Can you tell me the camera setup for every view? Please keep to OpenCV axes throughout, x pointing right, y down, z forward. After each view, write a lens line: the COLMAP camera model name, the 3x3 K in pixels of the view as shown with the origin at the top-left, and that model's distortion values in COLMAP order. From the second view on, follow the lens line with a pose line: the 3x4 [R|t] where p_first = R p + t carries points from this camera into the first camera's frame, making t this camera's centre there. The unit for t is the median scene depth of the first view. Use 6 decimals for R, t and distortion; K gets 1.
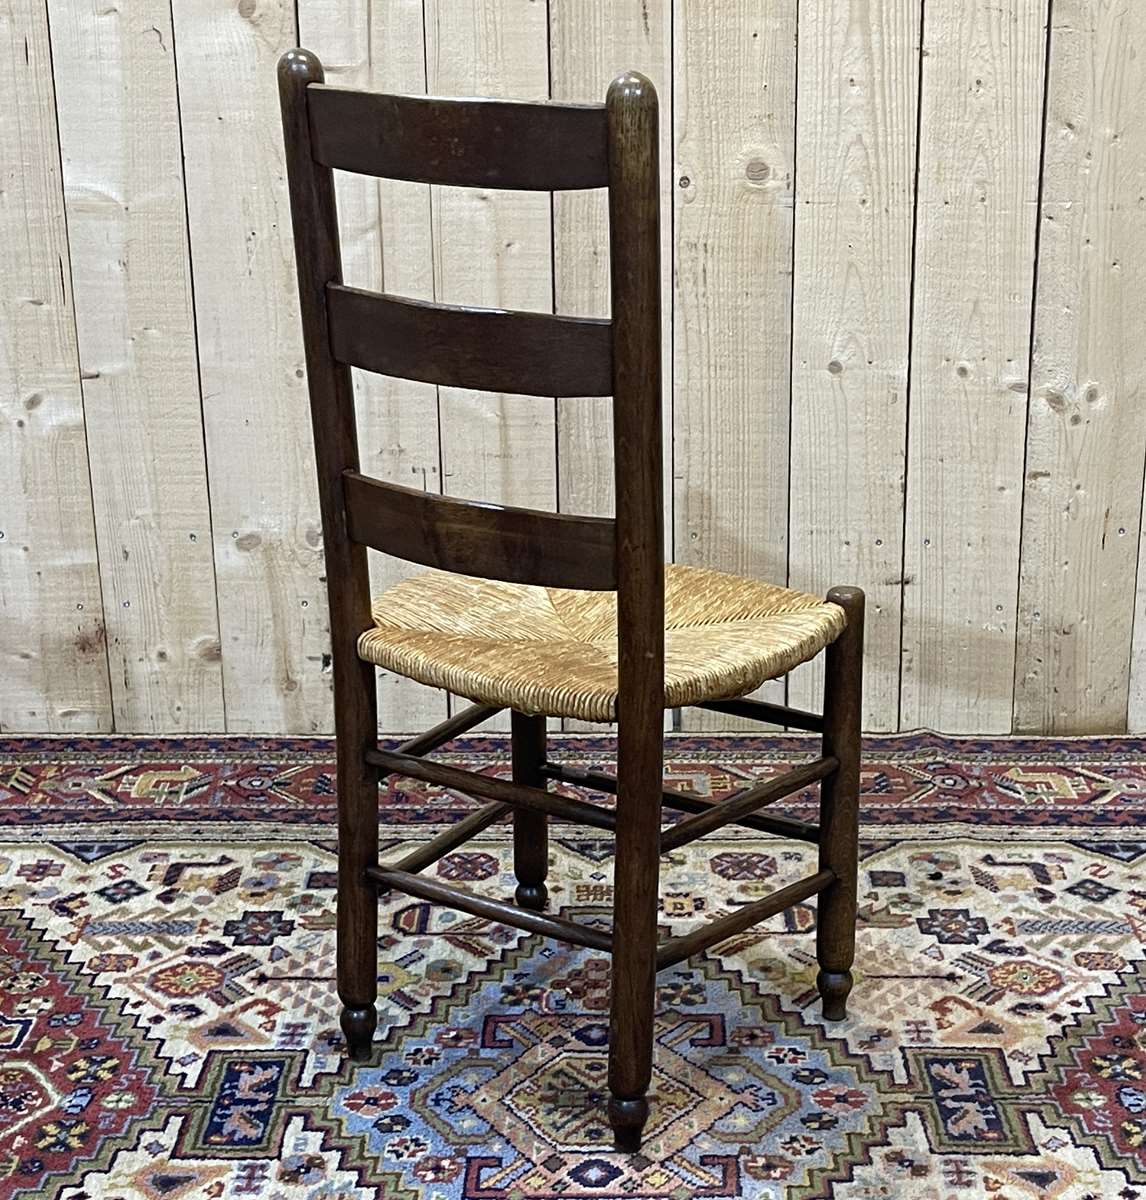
lens RADIAL K [[2687.9, 0, 670.0], [0, 2687.9, 669.3], [0, 0, 1]] dist [0.074239, 0.000000]
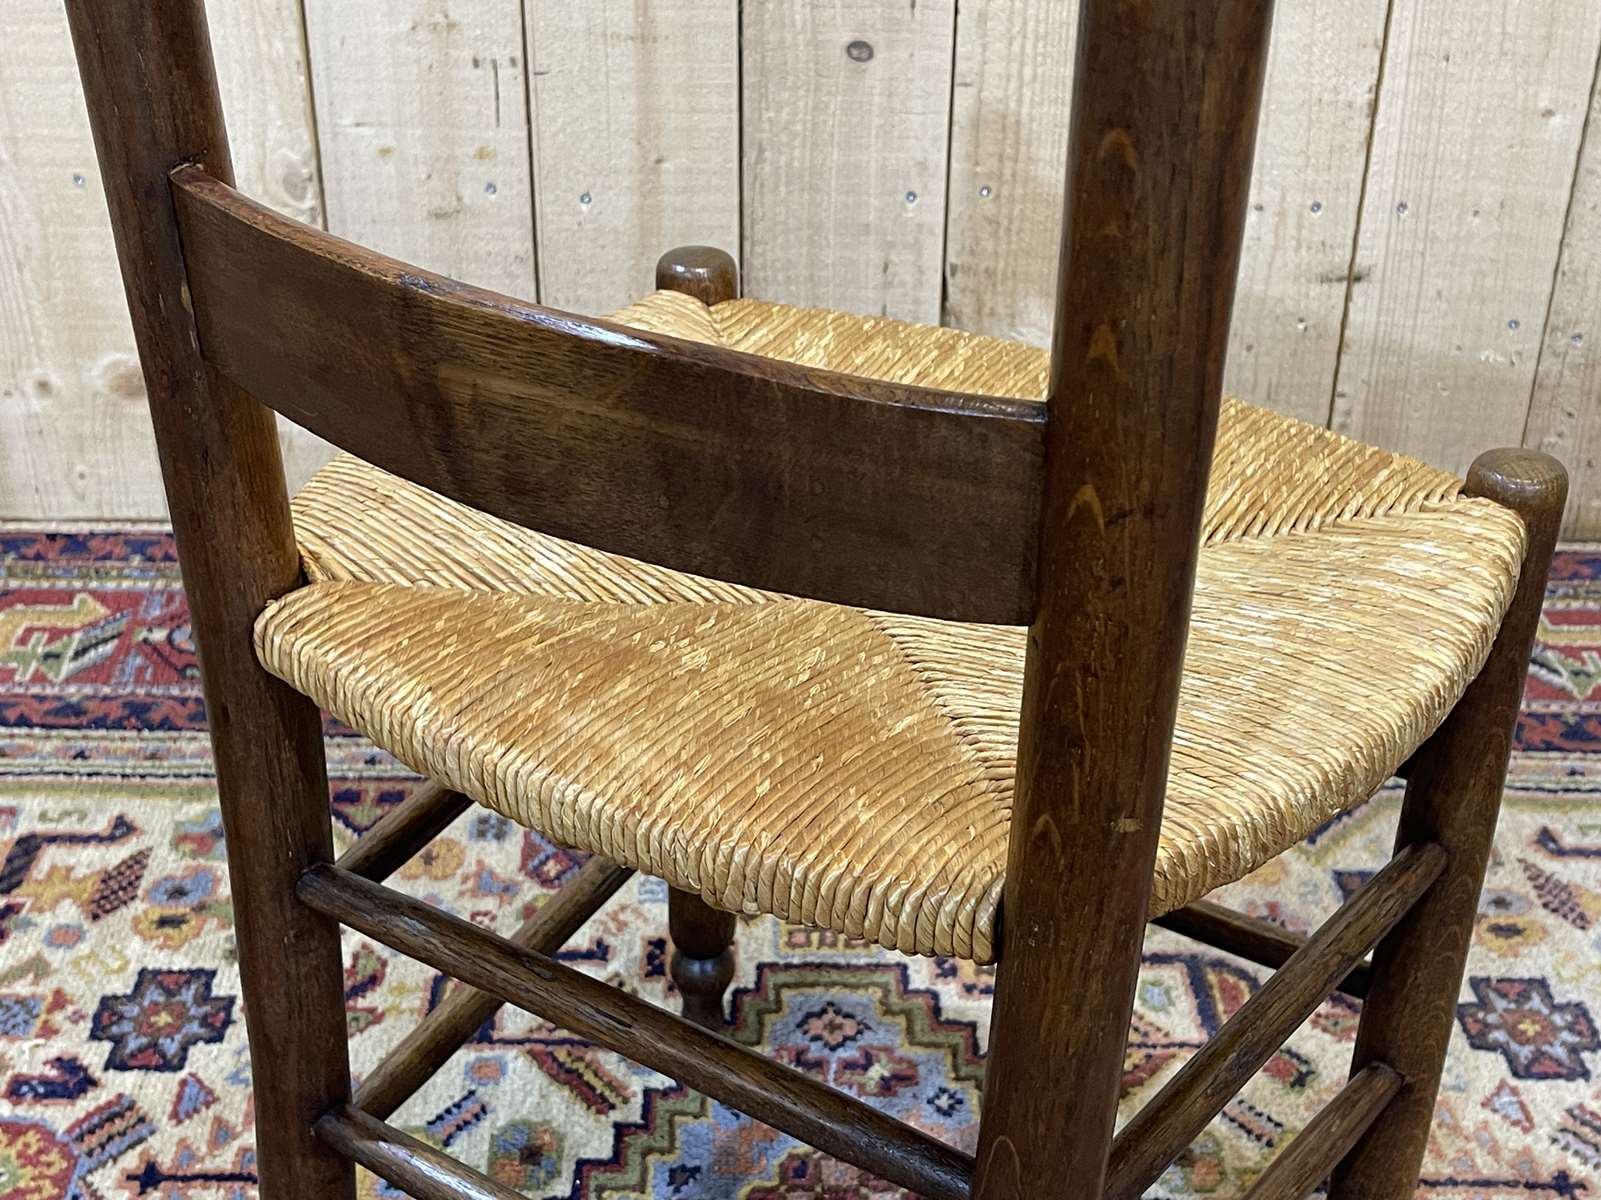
lens RADIAL K [[2149.9, 0, 810.3], [0, 2149.9, 604.6], [0, 0, 1]] dist [0.023147, 0.000000]
pose [[0.999729, 0.009620, 0.021221, -0.038510], [-0.013879, 0.977443, 0.210741, -0.063930], [-0.018715, -0.210979, 0.977311, 0.590164]]
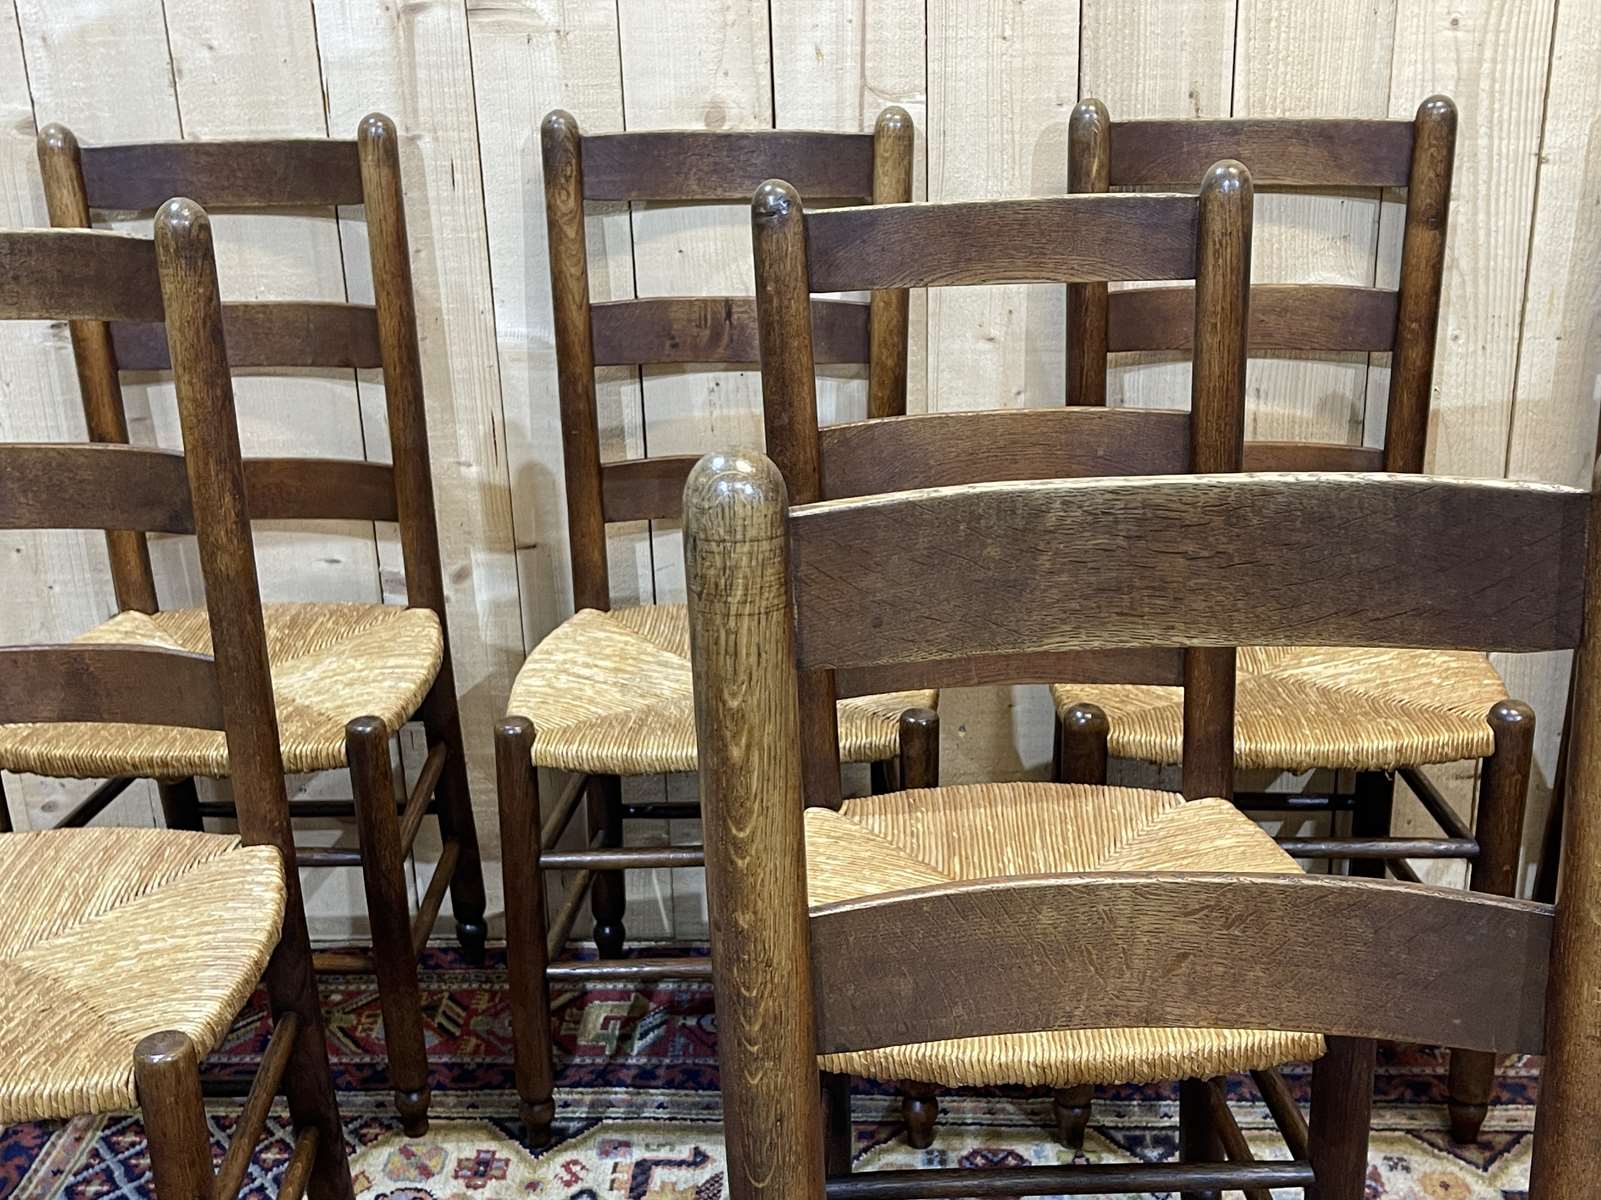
lens RADIAL K [[1999.3, 0, 737.2], [0, 1999.3, 530.5], [0, 0, 1]] dist [0.016881, 0.000000]
pose [[0.998439, -0.004207, -0.055698, -0.118423], [0.005479, 0.999728, 0.022691, -0.135232], [0.055587, -0.022961, 0.998190, 0.390182]]
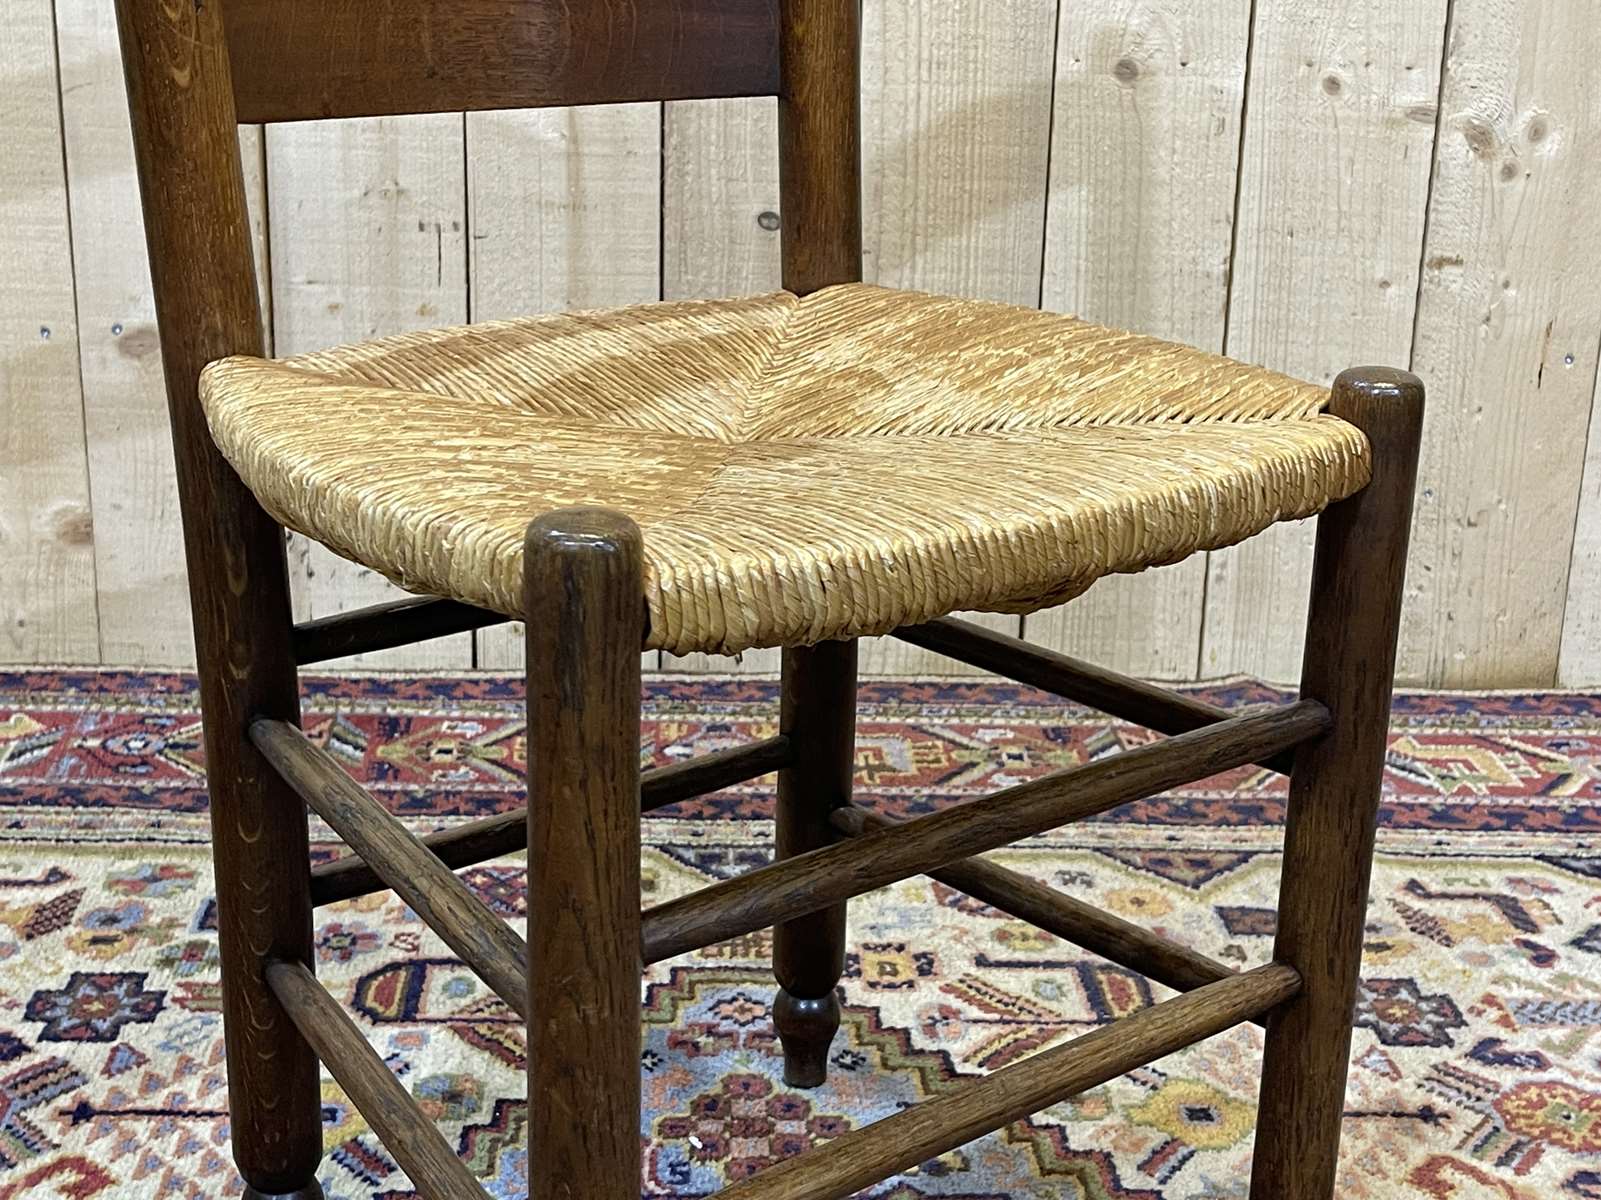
lens RADIAL K [[2355.0, 0, 847.7], [0, 2355.0, 649.1], [0, 0, 1]] dist [0.032215, 0.000000]
pose [[0.997520, 0.016473, 0.068422, -0.037360], [-0.014652, 0.999528, -0.027018, 0.035166], [-0.068835, 0.025949, 0.997291, 0.505132]]
